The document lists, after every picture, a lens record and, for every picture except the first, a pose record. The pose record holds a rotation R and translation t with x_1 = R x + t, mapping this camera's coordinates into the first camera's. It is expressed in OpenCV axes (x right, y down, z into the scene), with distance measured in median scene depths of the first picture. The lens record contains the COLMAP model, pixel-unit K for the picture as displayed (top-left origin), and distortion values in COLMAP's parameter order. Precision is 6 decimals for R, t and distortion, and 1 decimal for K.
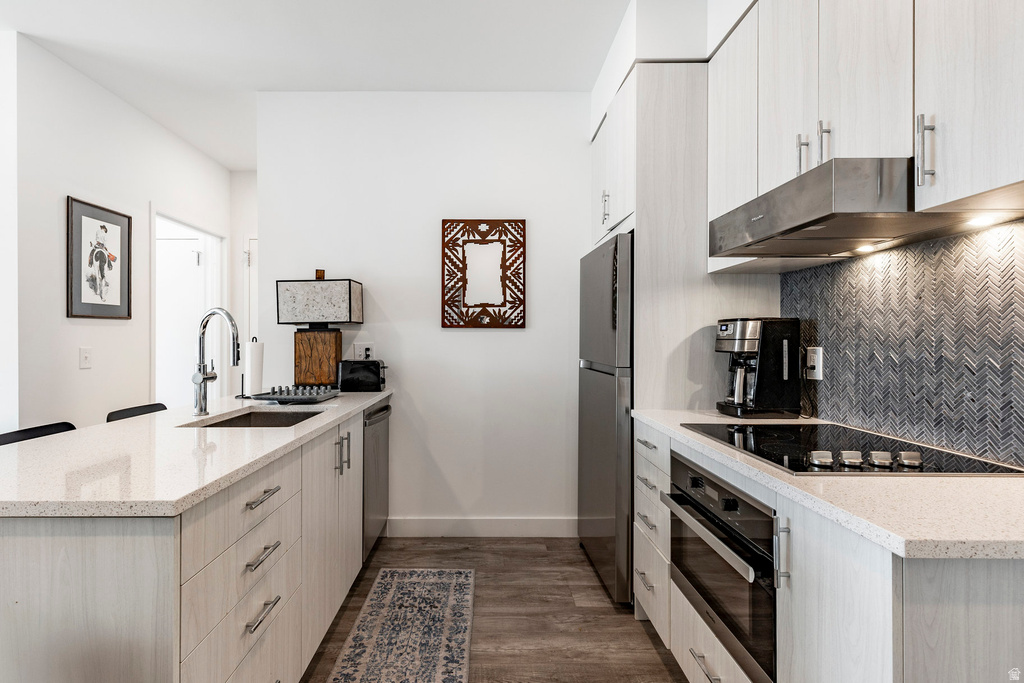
lens RADIAL K [[482.9, 0, 491.4], [0, 482.9, 334.5], [0, 0, 1]] dist [0.000308, 0.000317]
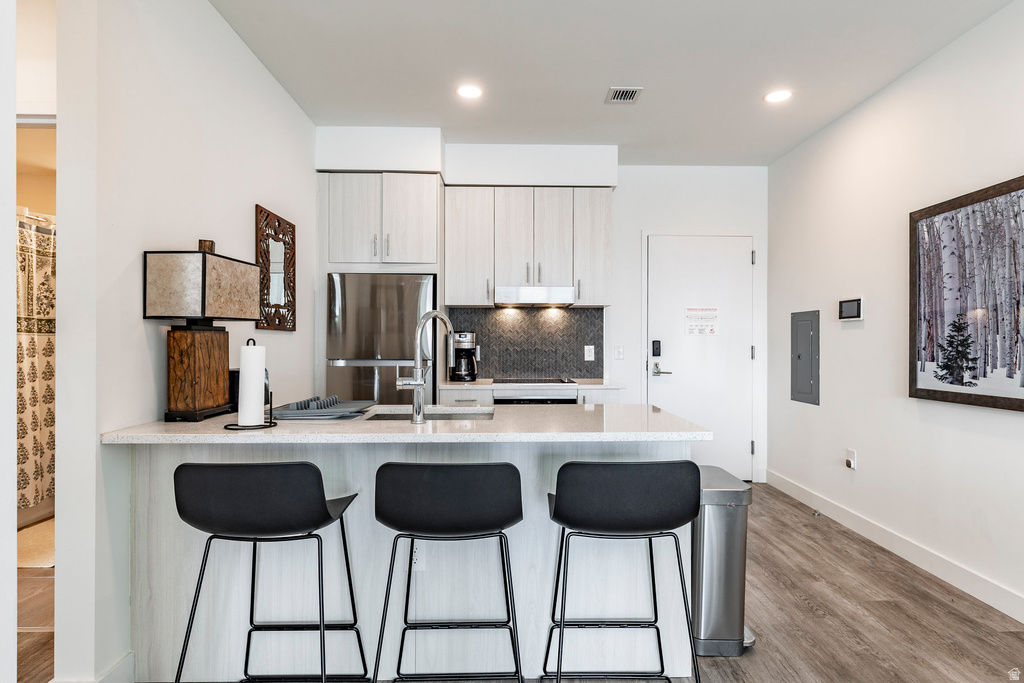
lens RADIAL K [[538.6, 0, 534.1], [0, 538.6, 341.1], [0, 0, 1]] dist [0.000270, 0.000451]
pose [[-0.053500, 0.002866, 0.998564, -1.104465], [-0.008822, 0.999956, -0.003342, 0.007032], [-0.998529, -0.008988, -0.053472, 0.555017]]
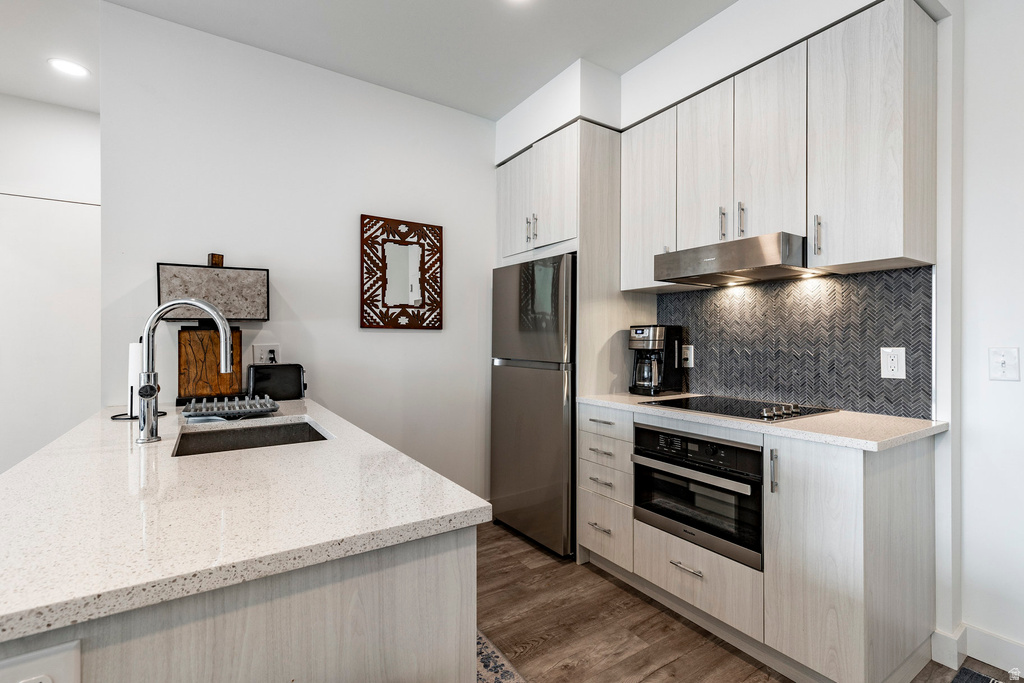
lens RADIAL K [[468.7, 0, 515.0], [0, 468.7, 338.6], [0, 0, 1]] dist [0.008583, 0.000023]
pose [[0.828976, 0.003812, 0.559271, -0.368371], [-0.006040, 0.999979, 0.002136, 0.003194], [-0.559252, -0.005148, 0.828982, 0.063363]]
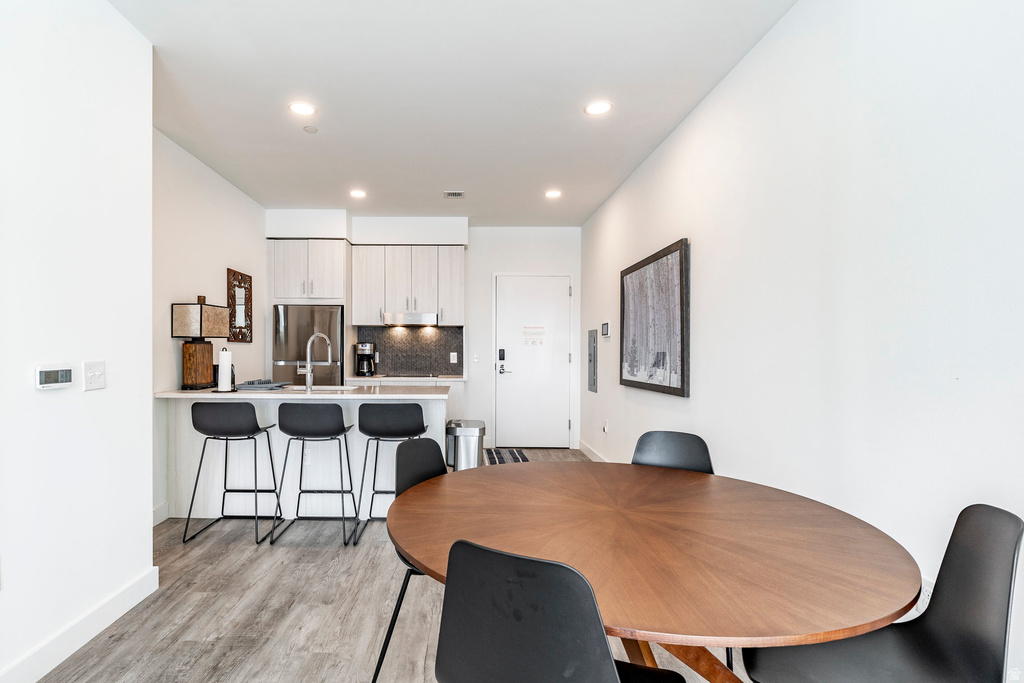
lens RADIAL K [[502.0, 0, 464.4], [0, 502.0, 356.6], [0, 0, 1]] dist [0.000310, -0.000172]
pose [[-0.011223, -0.012274, 0.999862, -1.662780], [-0.012381, 0.999850, 0.012135, 0.004254], [-0.999860, -0.012243, -0.011374, 0.292221]]
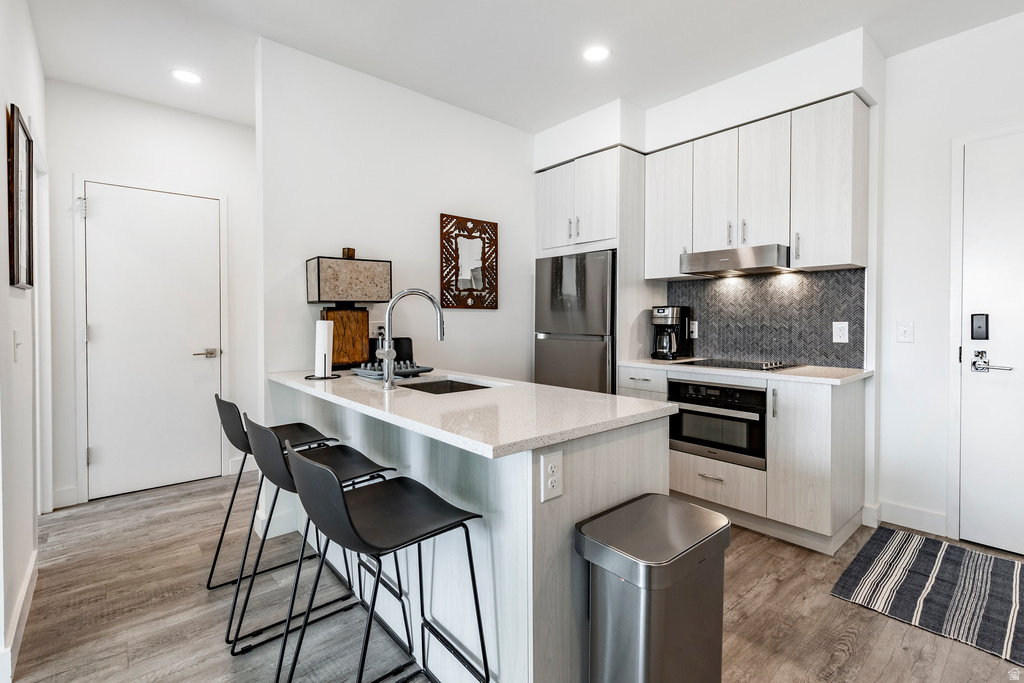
lens RADIAL K [[481.4, 0, 527.2], [0, 481.4, 326.2], [0, 0, 1]] dist [0.025423, -0.000039]
pose [[0.730018, -0.012522, 0.683314, -0.740742], [-0.004519, 0.999722, 0.023147, 0.001989], [-0.683413, -0.019986, 0.729758, 0.018204]]
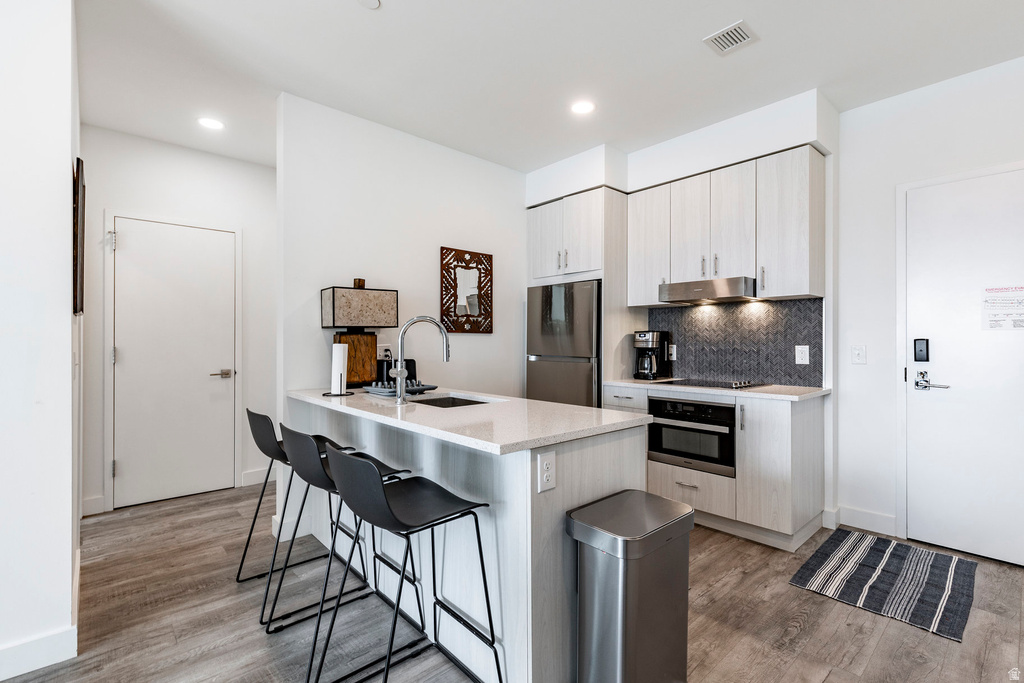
lens RADIAL K [[474.0, 0, 514.2], [0, 474.0, 338.8], [0, 0, 1]] dist [0.002260, 0.000269]
pose [[0.730922, 0.004464, 0.682447, -0.810440], [-0.006231, 0.999981, 0.000133, 0.001774], [-0.682433, -0.004349, 0.730935, -0.036912]]
